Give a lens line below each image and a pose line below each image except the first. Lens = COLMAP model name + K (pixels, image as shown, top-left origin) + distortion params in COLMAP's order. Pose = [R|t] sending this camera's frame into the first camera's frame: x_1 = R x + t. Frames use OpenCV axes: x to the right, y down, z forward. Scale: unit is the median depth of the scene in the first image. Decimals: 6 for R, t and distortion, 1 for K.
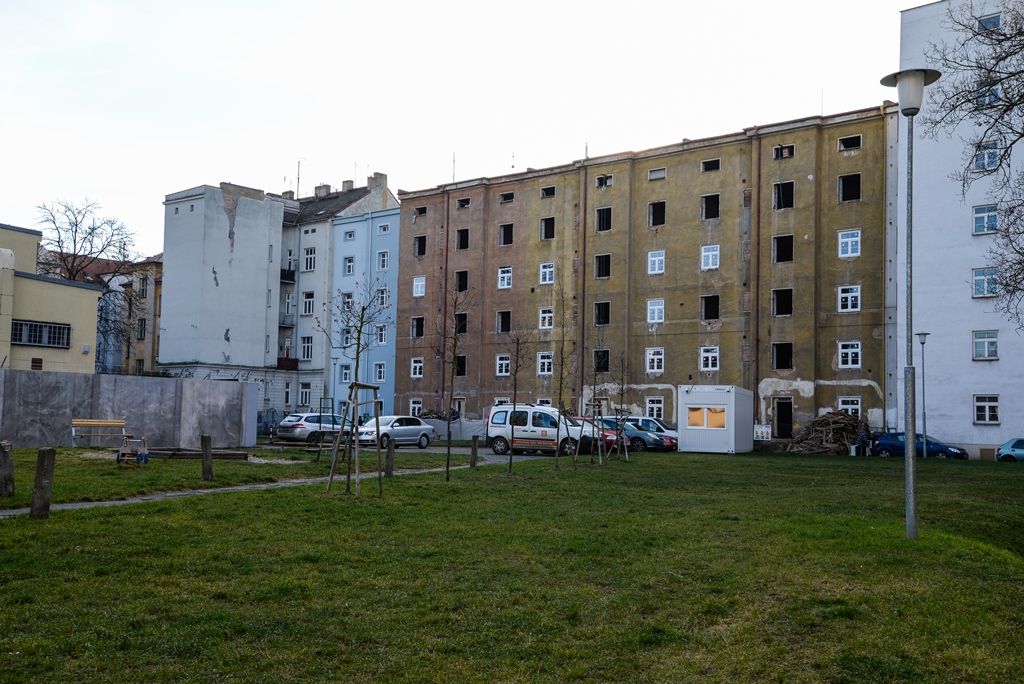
lens RADIAL K [[1167.2, 0, 512.6], [0, 1167.2, 342.1], [0, 0, 1]] dist [-0.001187, 0.000000]
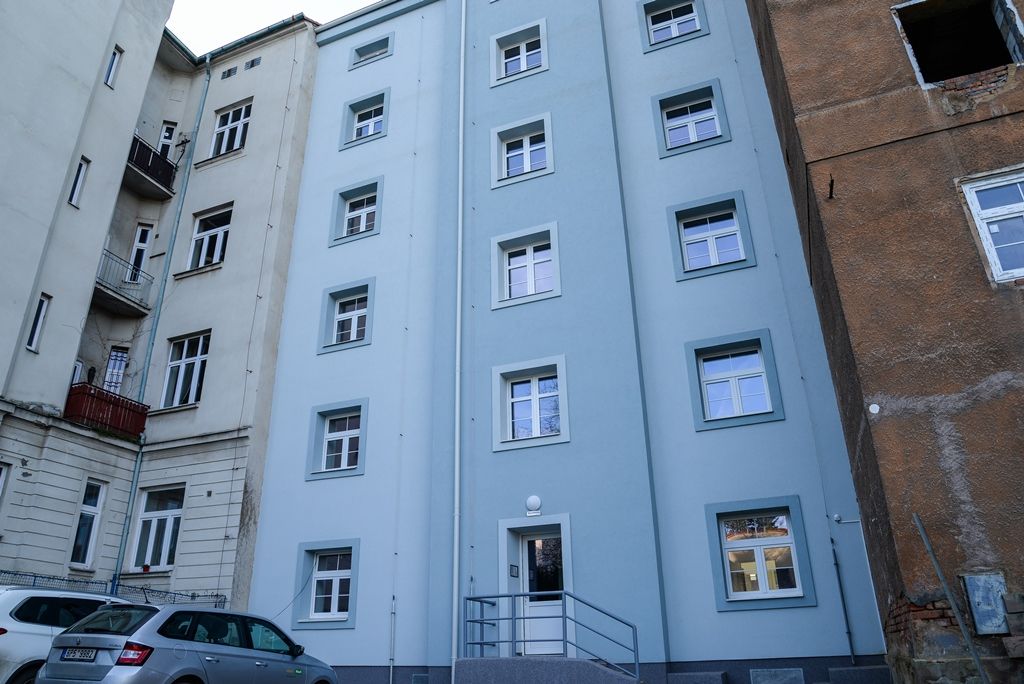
lens RADIAL K [[705.8, 0, 508.5], [0, 705.8, 340.9], [0, 0, 1]] dist [-0.068660, -0.009662]
pose [[0.948825, 0.094619, 0.301295, -0.152702], [0.013842, 0.940684, -0.339003, 0.058449], [-0.315499, 0.325825, 0.891234, 0.818251]]
